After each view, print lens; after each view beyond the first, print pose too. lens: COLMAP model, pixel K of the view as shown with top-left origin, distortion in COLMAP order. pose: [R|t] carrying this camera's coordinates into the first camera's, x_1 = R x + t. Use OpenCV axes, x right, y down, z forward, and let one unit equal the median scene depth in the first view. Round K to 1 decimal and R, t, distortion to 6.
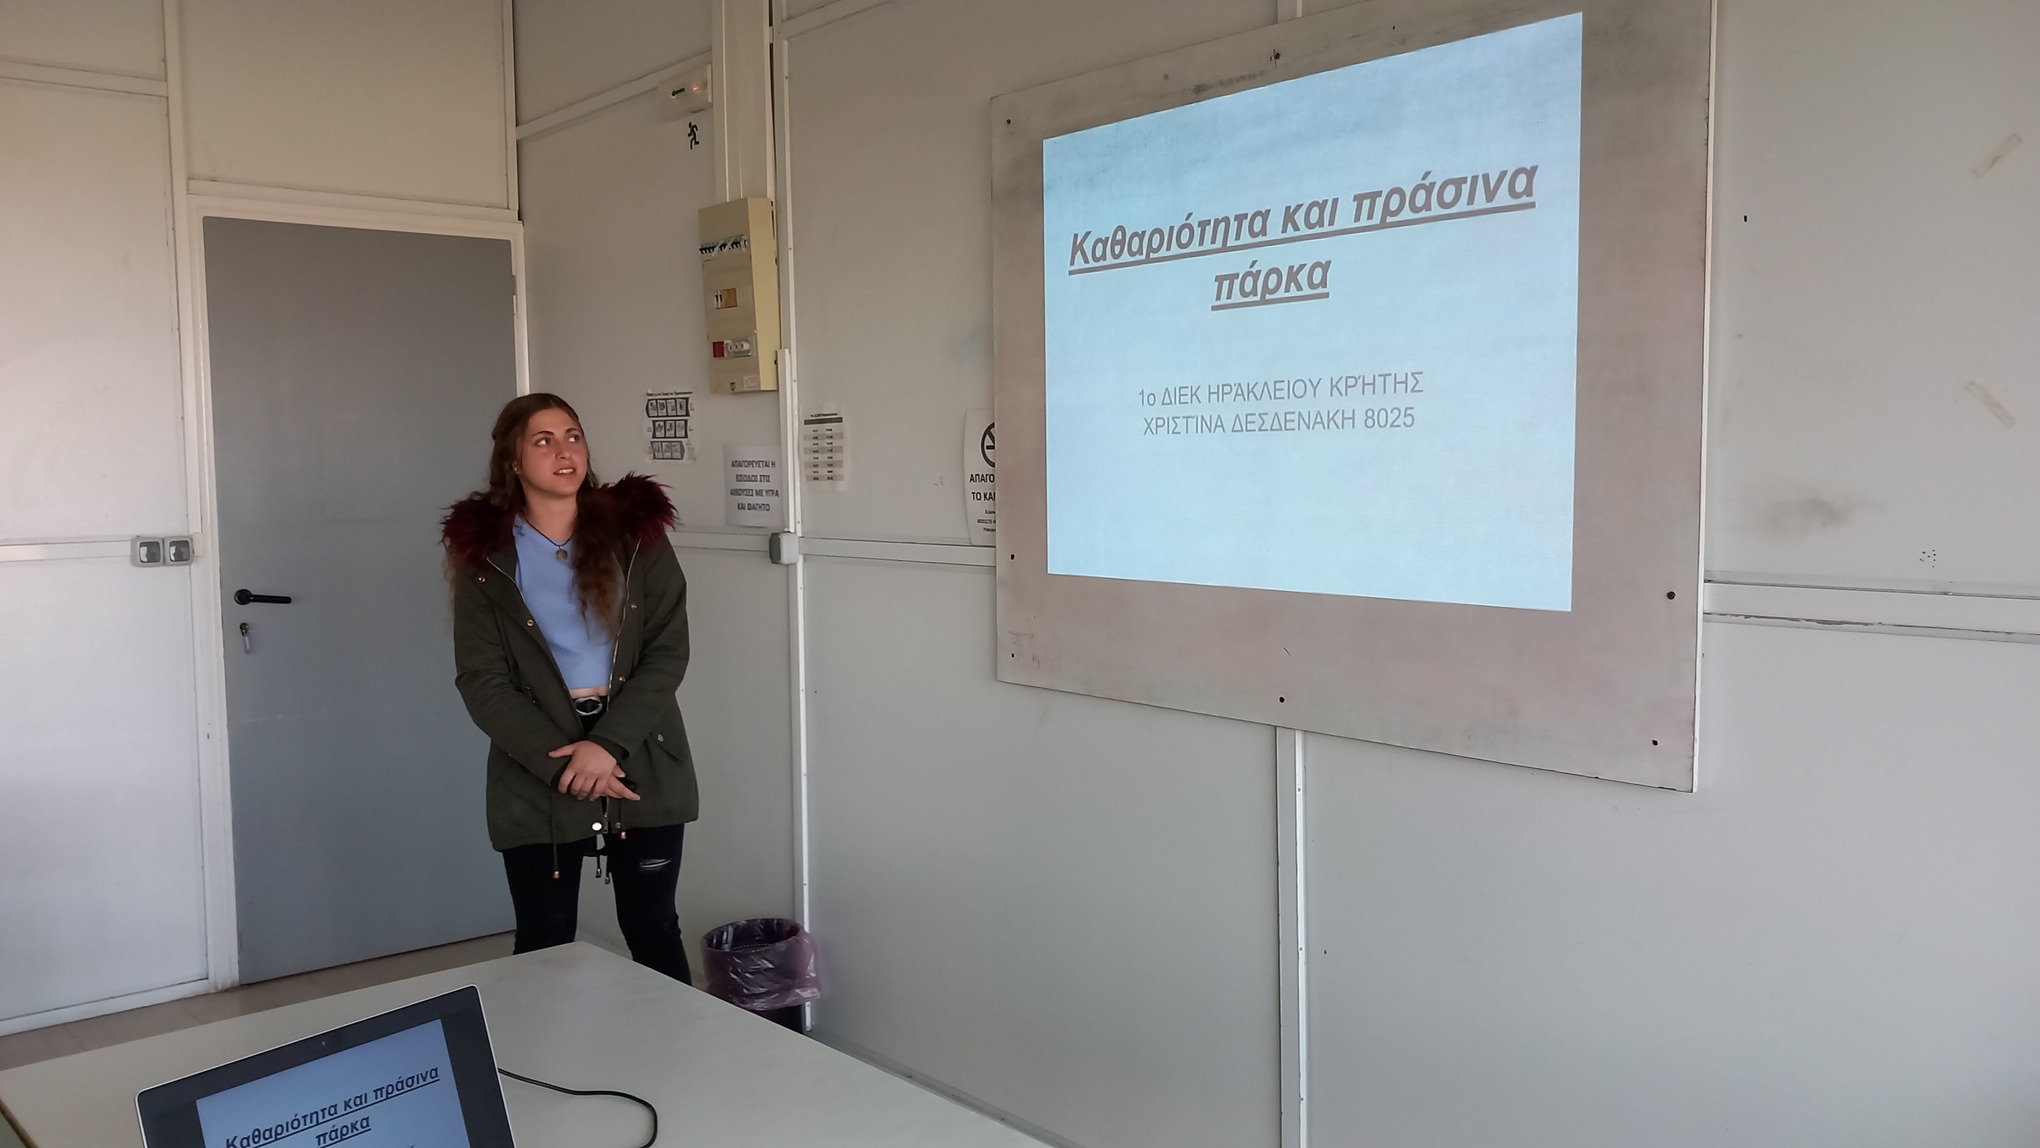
lens RADIAL K [[1623.8, 0, 1027.1], [0, 1623.8, 576.9], [0, 0, 1]] dist [0.069870, -0.126924]
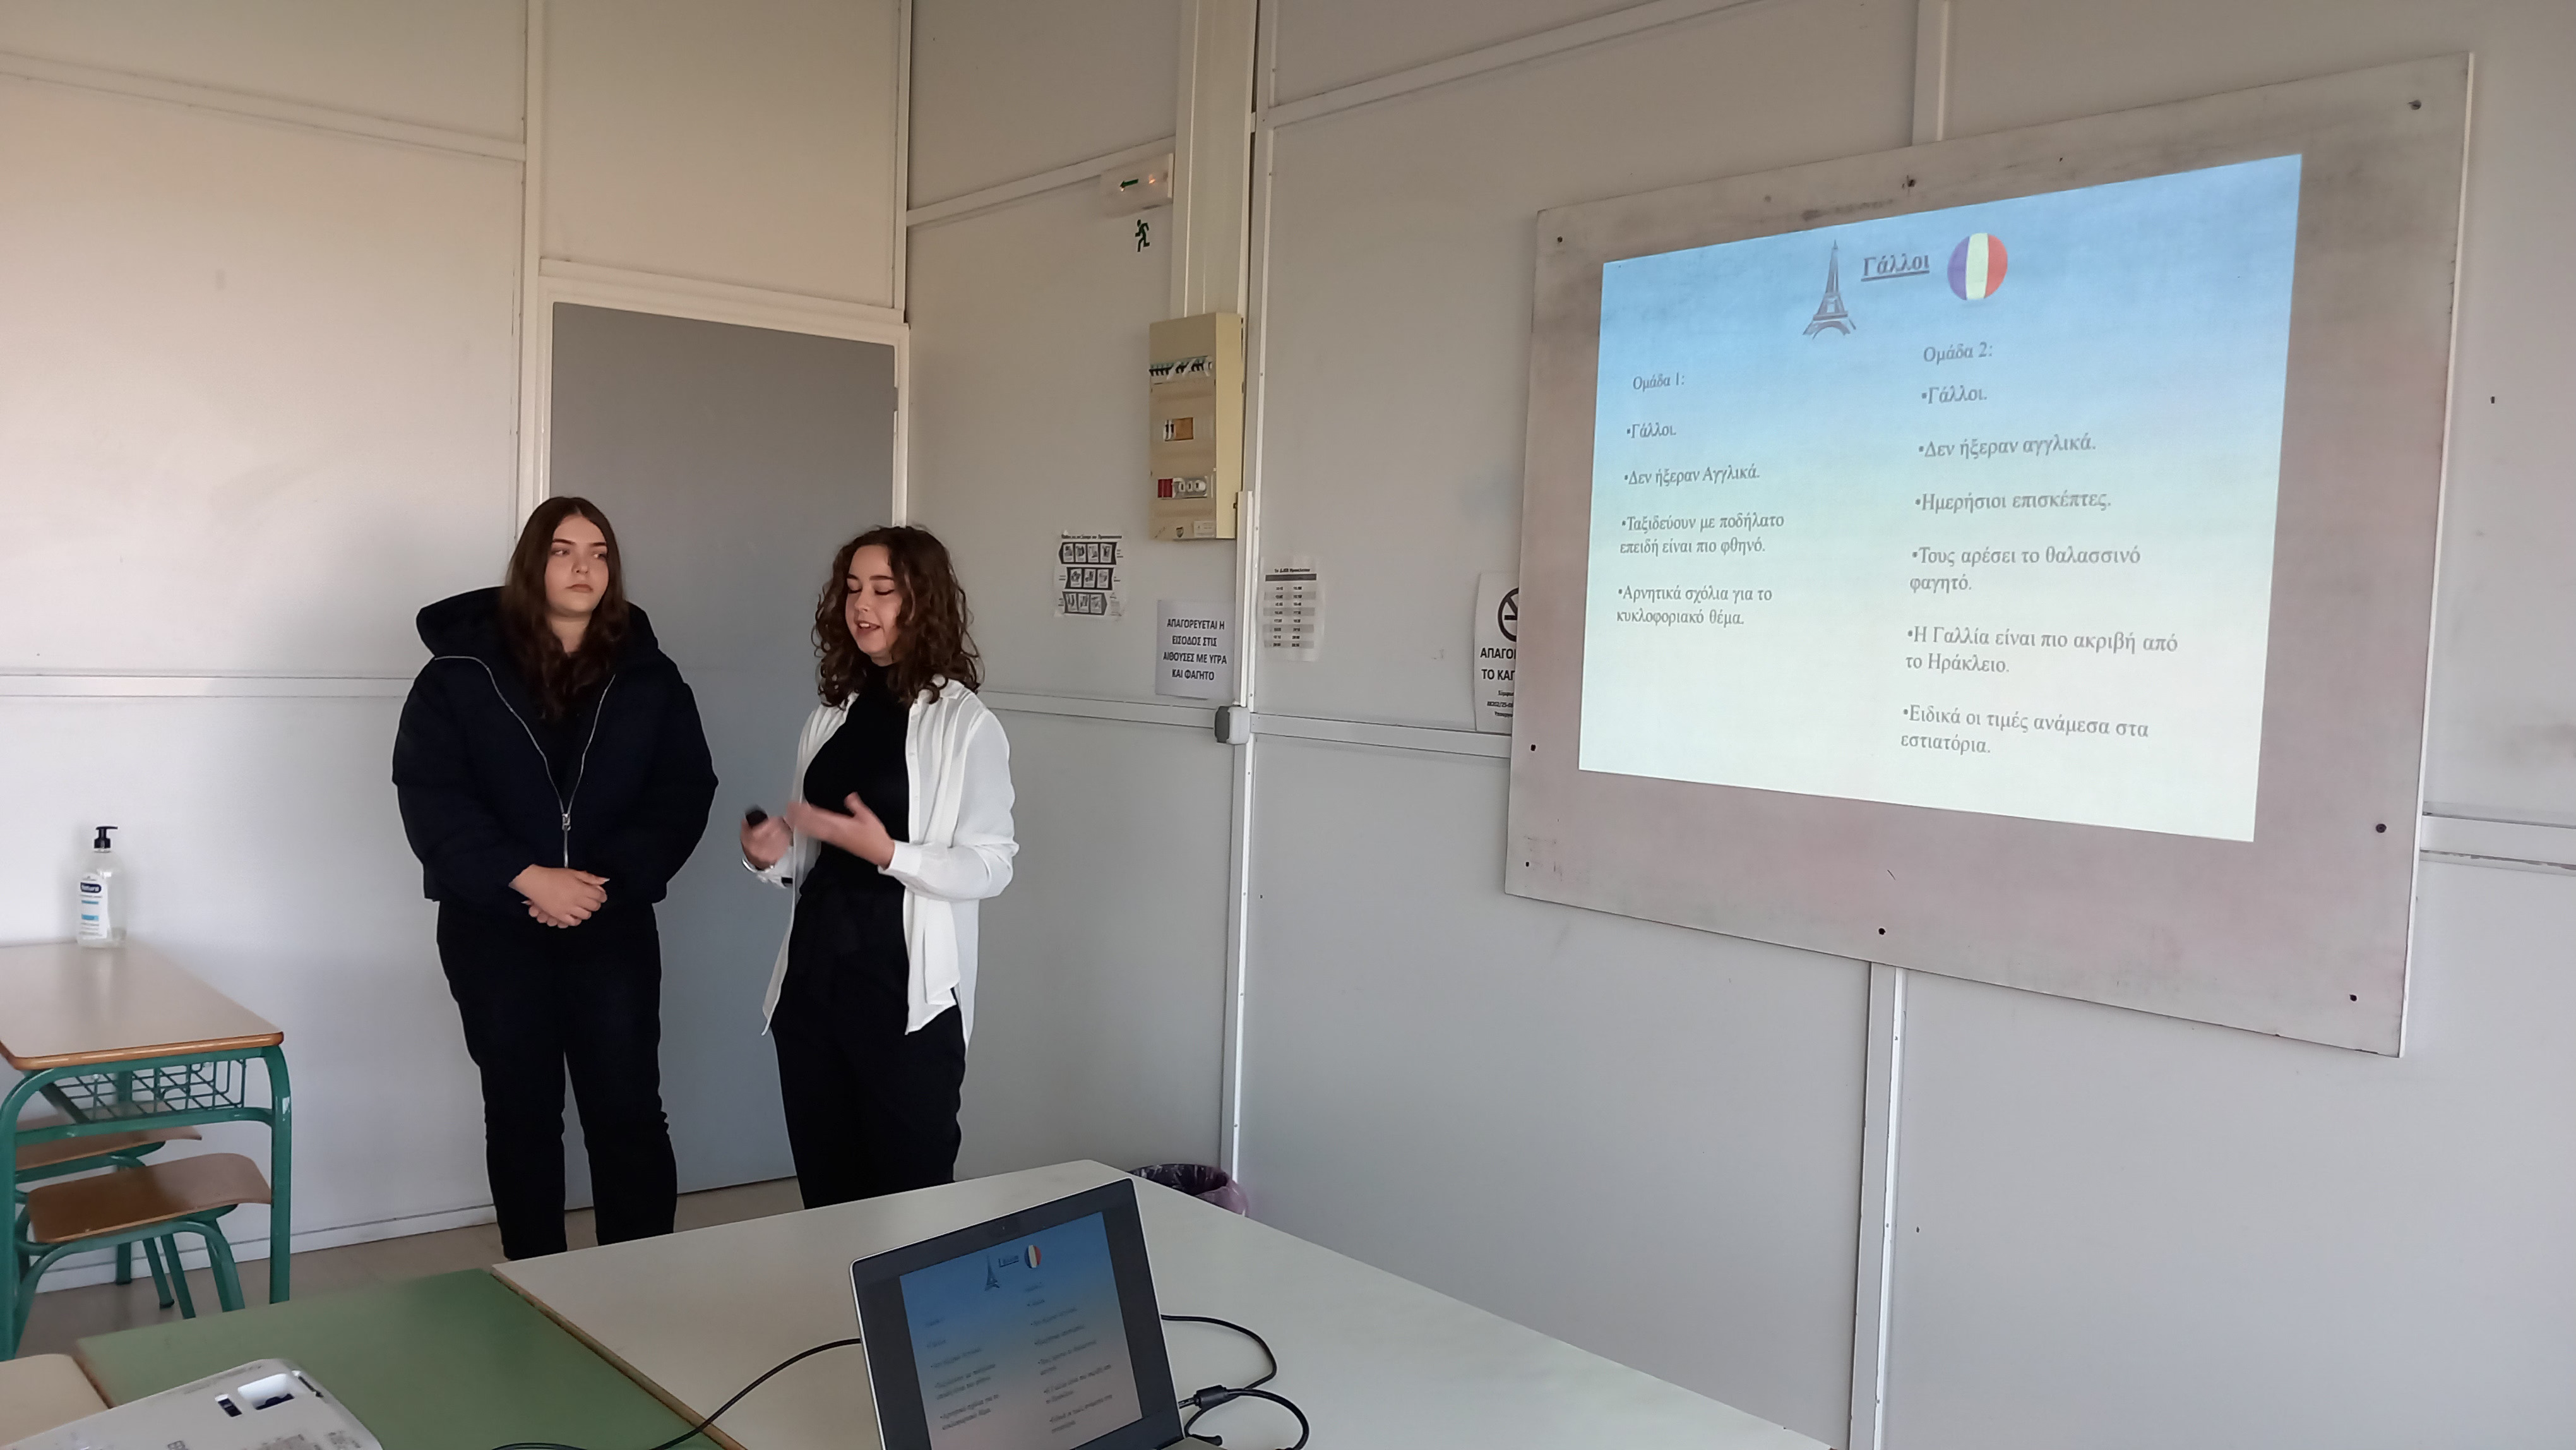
lens RADIAL K [[2050.7, 0, 1294.0], [0, 2050.7, 735.6], [0, 0, 1]] dist [0.069870, -0.126924]
pose [[0.998363, 0.049053, -0.029419, -0.089445], [-0.049650, 0.998568, -0.019927, 0.007537], [0.028400, 0.021355, 0.999369, -0.065838]]
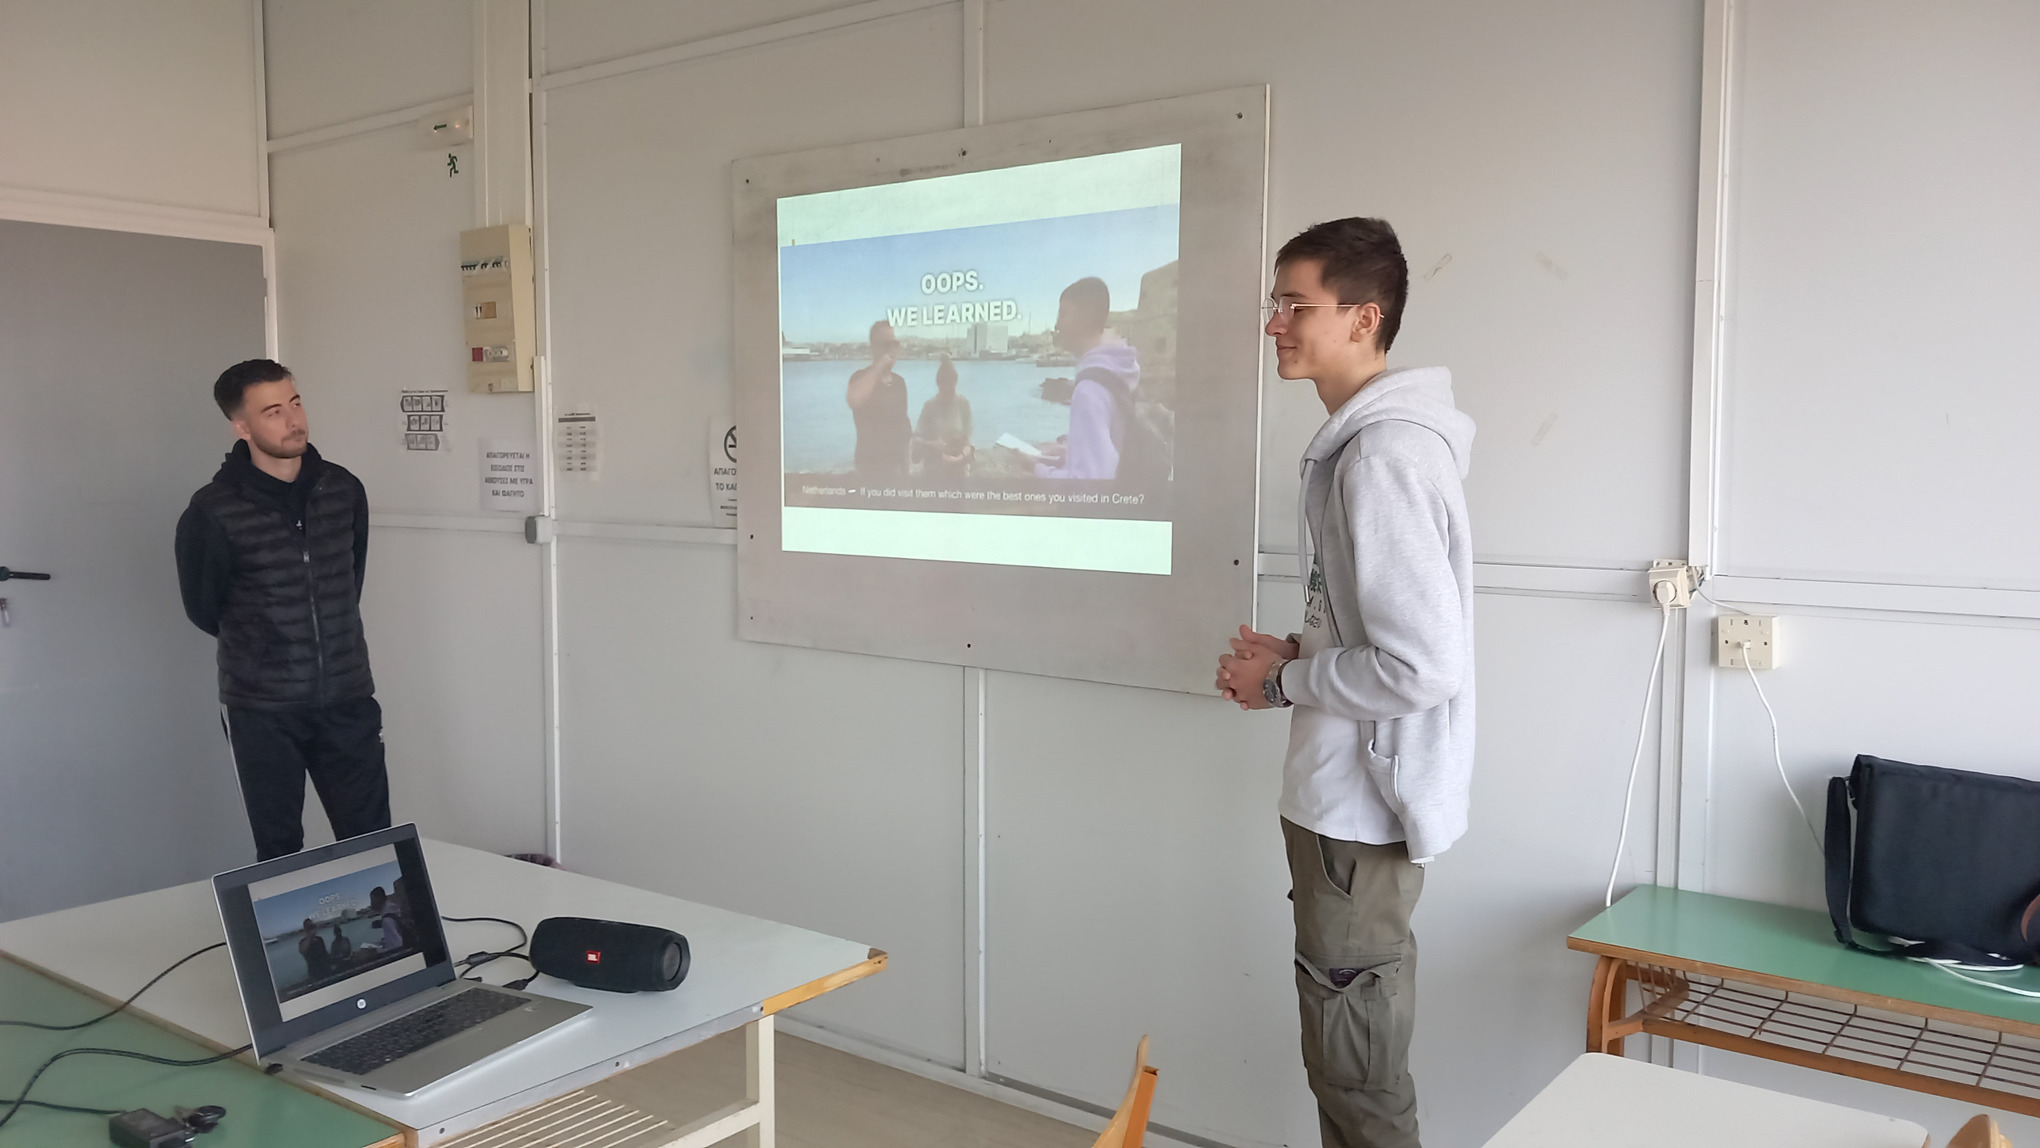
lens RADIAL K [[1623.8, 0, 1034.9], [0, 1623.8, 562.3], [0, 0, 1]] dist [0.069870, -0.126924]
pose [[0.980529, 0.001774, 0.196365, -0.033709], [-0.000891, 0.999989, -0.004589, 0.010954], [-0.196371, 0.004325, 0.980520, -0.206995]]
